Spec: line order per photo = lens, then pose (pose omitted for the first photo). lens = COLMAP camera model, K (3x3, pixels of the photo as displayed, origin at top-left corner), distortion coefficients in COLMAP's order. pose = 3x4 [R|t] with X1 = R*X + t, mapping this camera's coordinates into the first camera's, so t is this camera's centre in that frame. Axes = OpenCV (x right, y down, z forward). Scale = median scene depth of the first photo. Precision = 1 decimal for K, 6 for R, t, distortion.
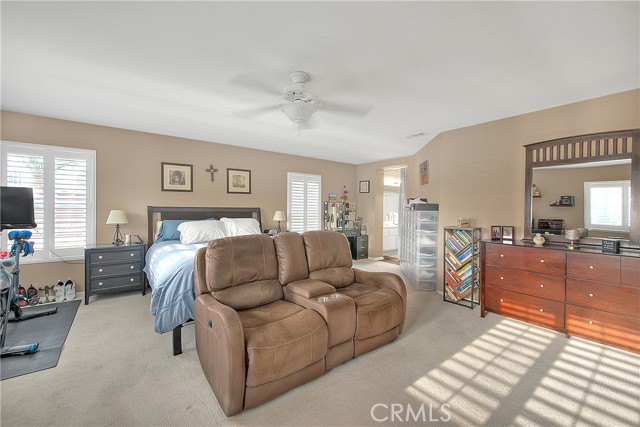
lens RADIAL K [[266.1, 0, 337.4], [0, 266.1, 209.6], [0, 0, 1]] dist [-0.000583, -0.000199]
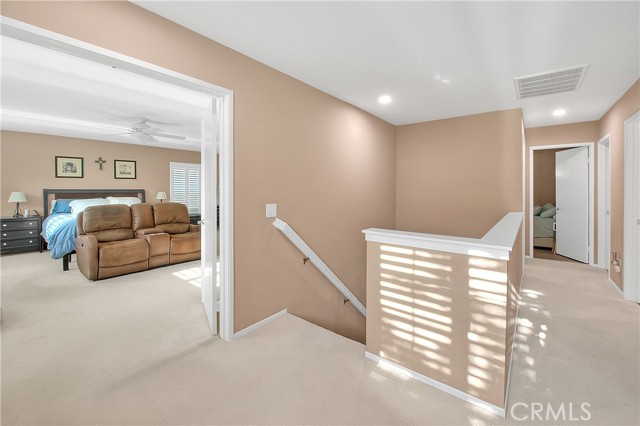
lens RADIAL K [[260.9, 0, 321.5], [0, 260.9, 189.5], [0, 0, 1]] dist [0.000204, -0.000139]
pose [[0.978461, -0.010263, 0.206177, 0.436668], [0.010891, 0.999939, -0.001911, 0.008114], [-0.206145, 0.004115, 0.978513, -0.647801]]
